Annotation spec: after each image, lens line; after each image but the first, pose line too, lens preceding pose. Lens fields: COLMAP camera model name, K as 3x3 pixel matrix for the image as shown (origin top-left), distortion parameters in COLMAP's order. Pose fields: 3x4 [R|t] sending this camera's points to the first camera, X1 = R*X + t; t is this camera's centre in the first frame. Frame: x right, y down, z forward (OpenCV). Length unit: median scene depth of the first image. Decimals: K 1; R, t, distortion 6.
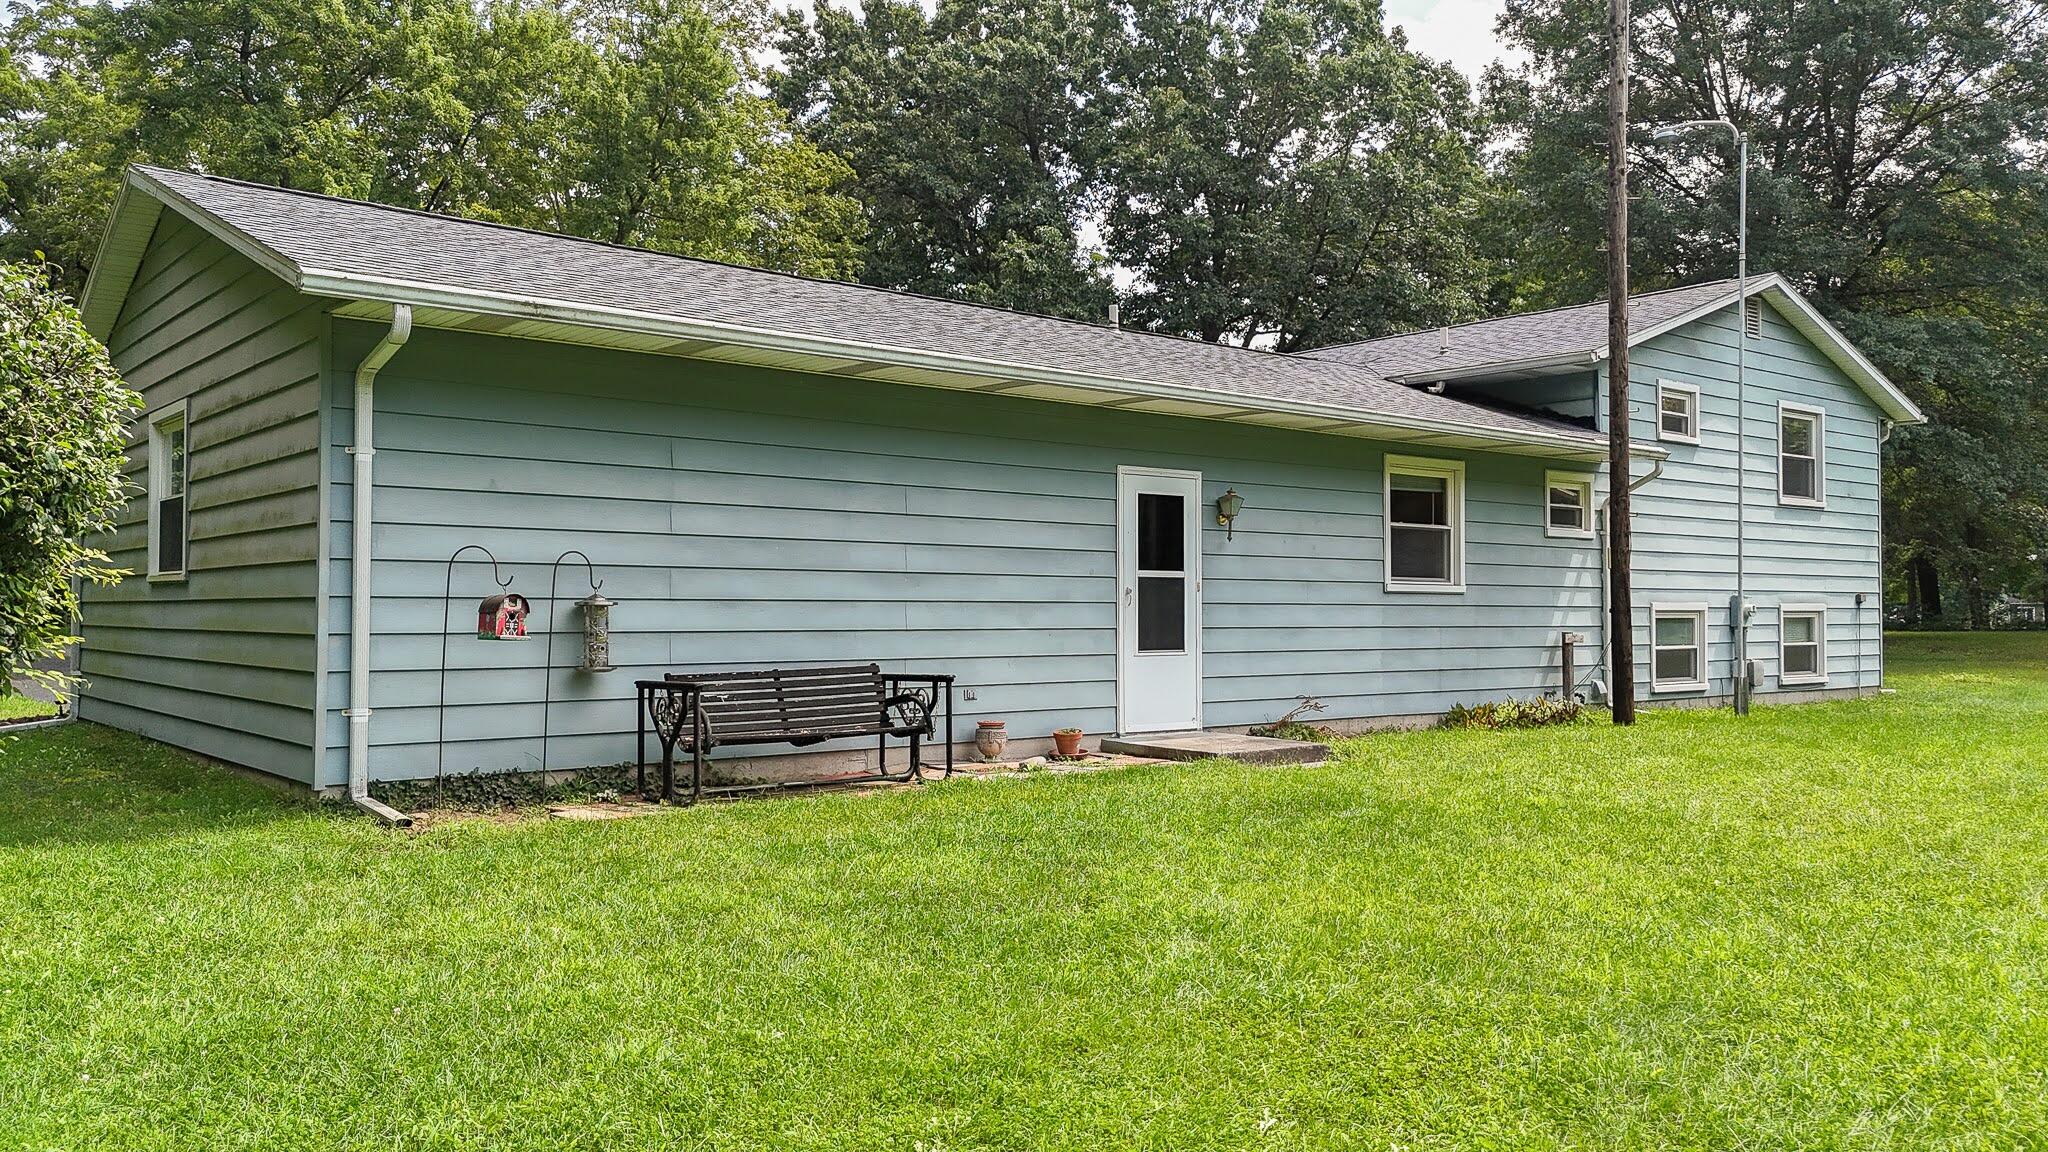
lens RADIAL K [[1603.0, 0, 1022.4], [0, 1603.0, 579.9], [0, 0, 1]] dist [0.008306, 0.000683]
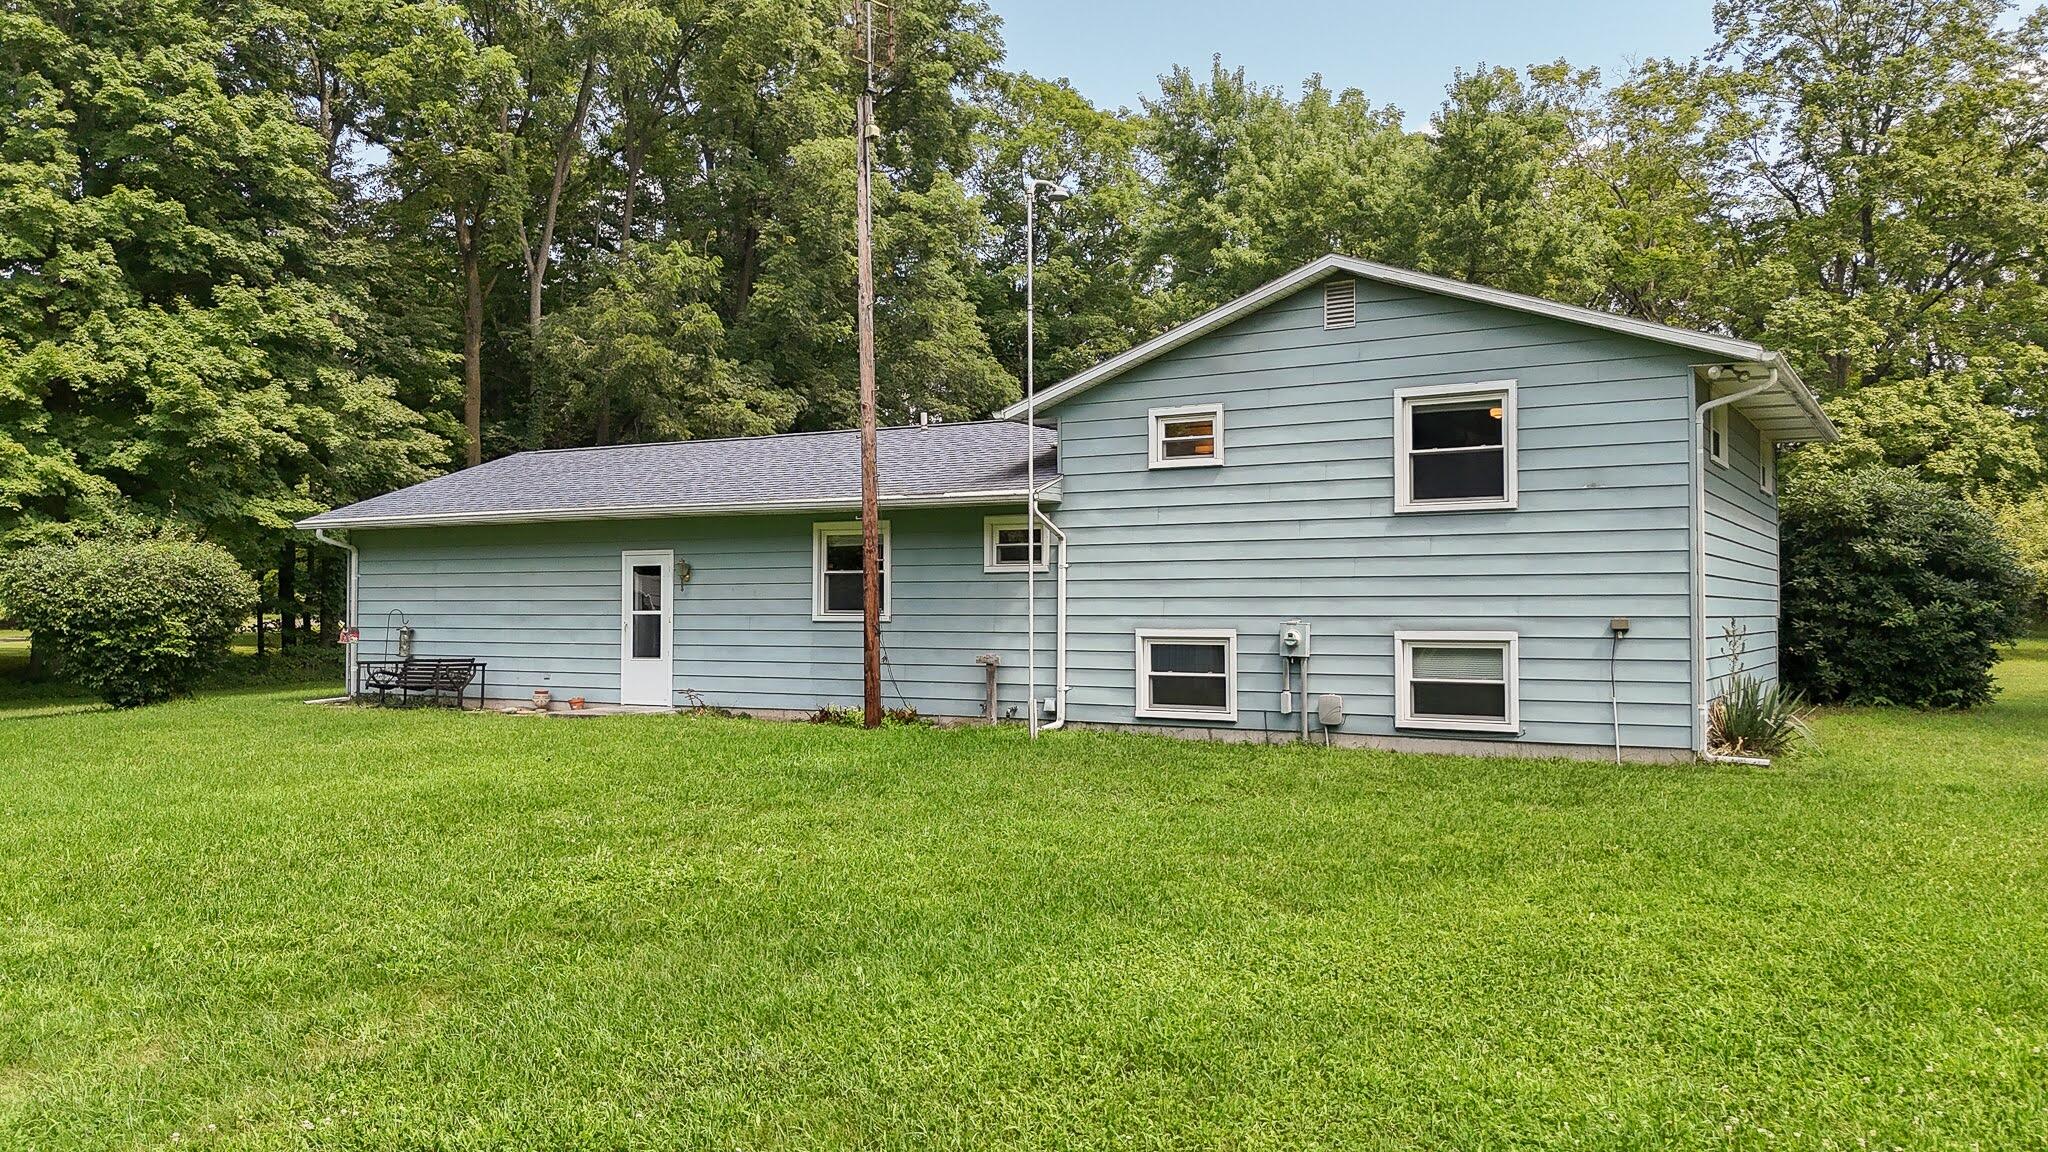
lens RADIAL K [[1603.0, 0, 1025.2], [0, 1603.0, 578.3], [0, 0, 1]] dist [0.008306, 0.000683]
pose [[0.347078, -0.015958, -0.937700, 1.783811], [0.025383, 0.999649, -0.007617, -0.016702], [0.937493, -0.021158, 0.347361, 0.774034]]
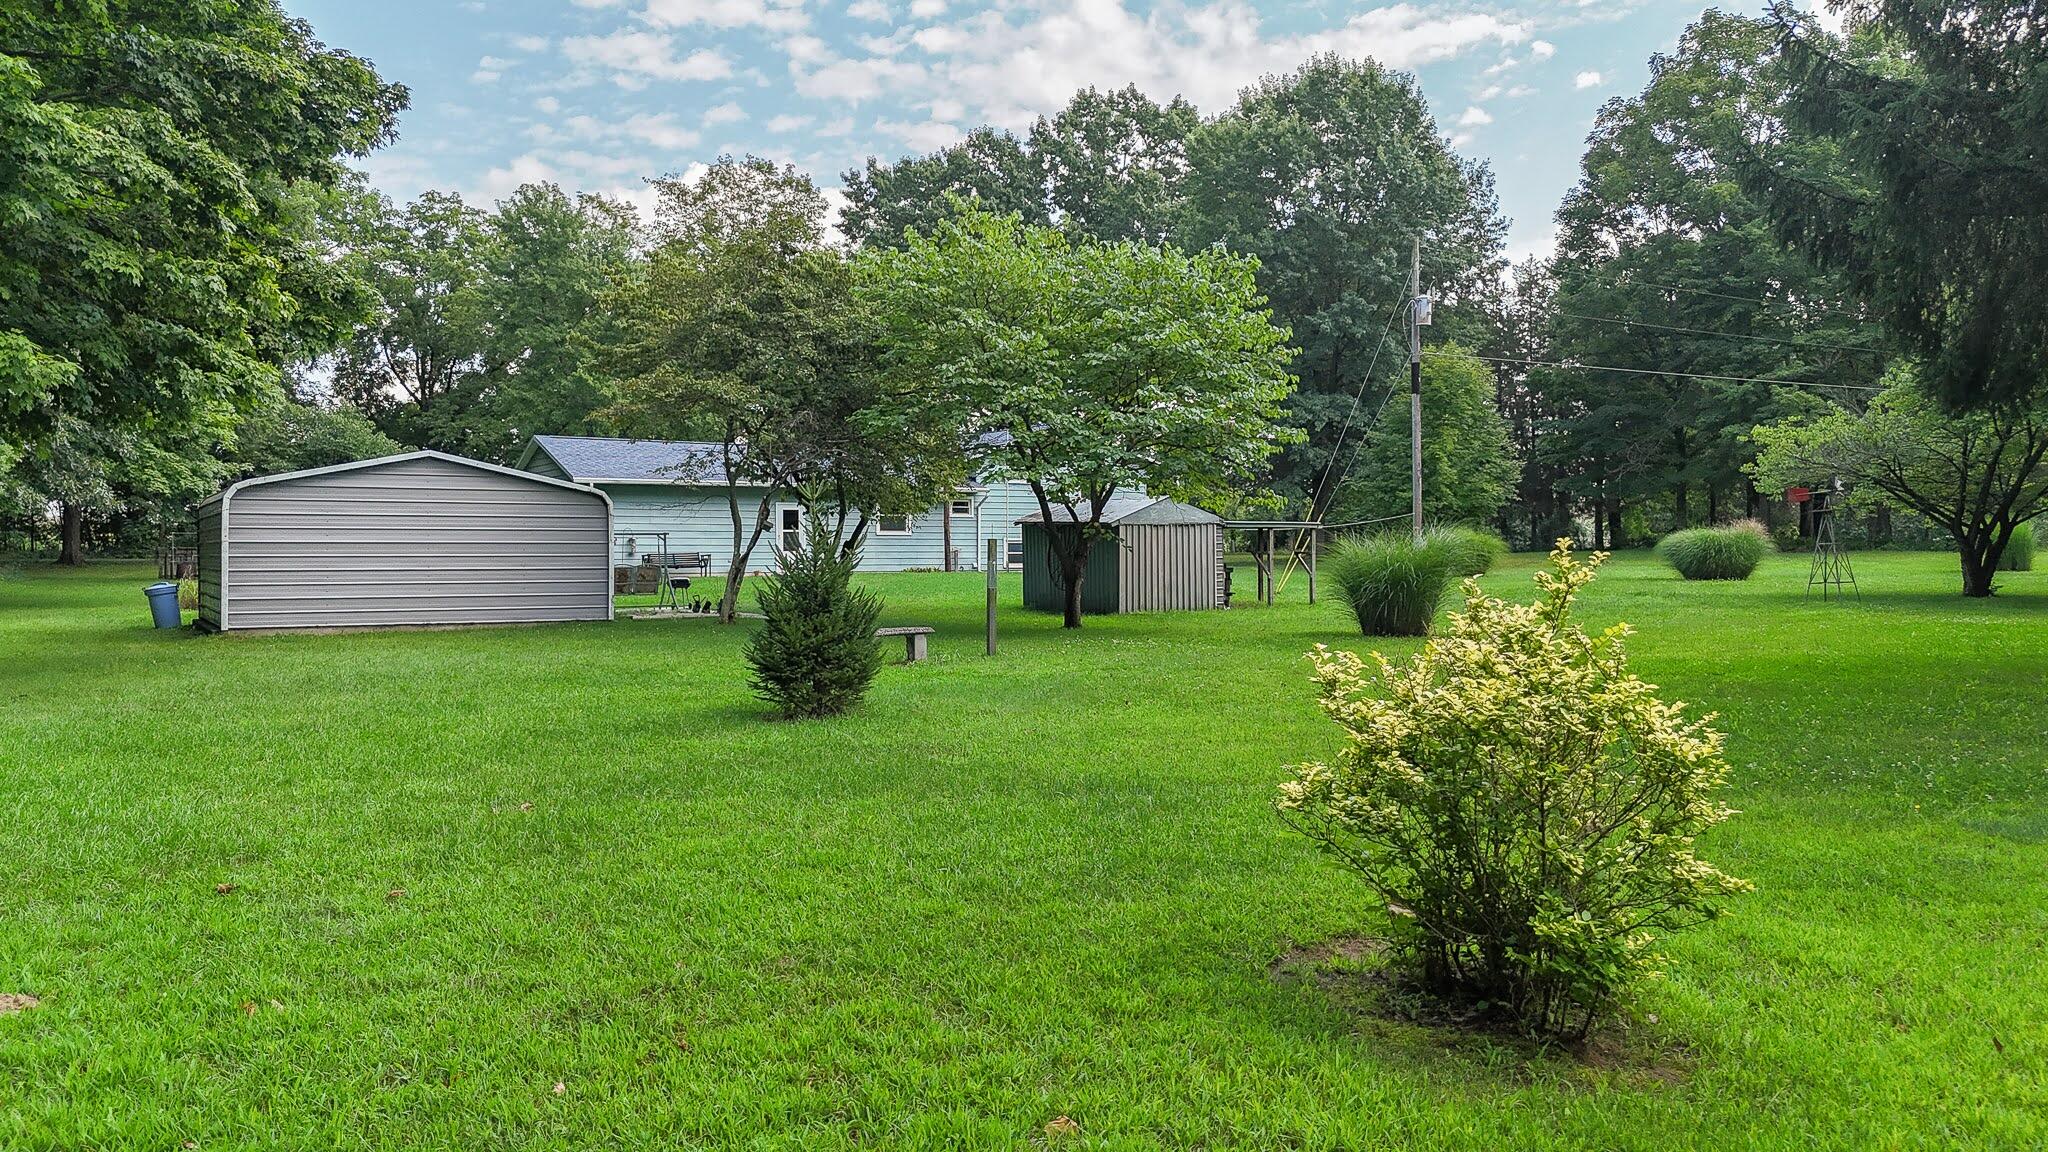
lens RADIAL K [[1603.0, 0, 1025.1], [0, 1603.0, 570.8], [0, 0, 1]] dist [0.008306, 0.000683]
pose [[0.988055, 0.009098, -0.153834, 1.189845], [-0.001523, 0.998783, 0.049290, -0.093589], [0.154095, -0.048466, 0.986867, -2.587490]]
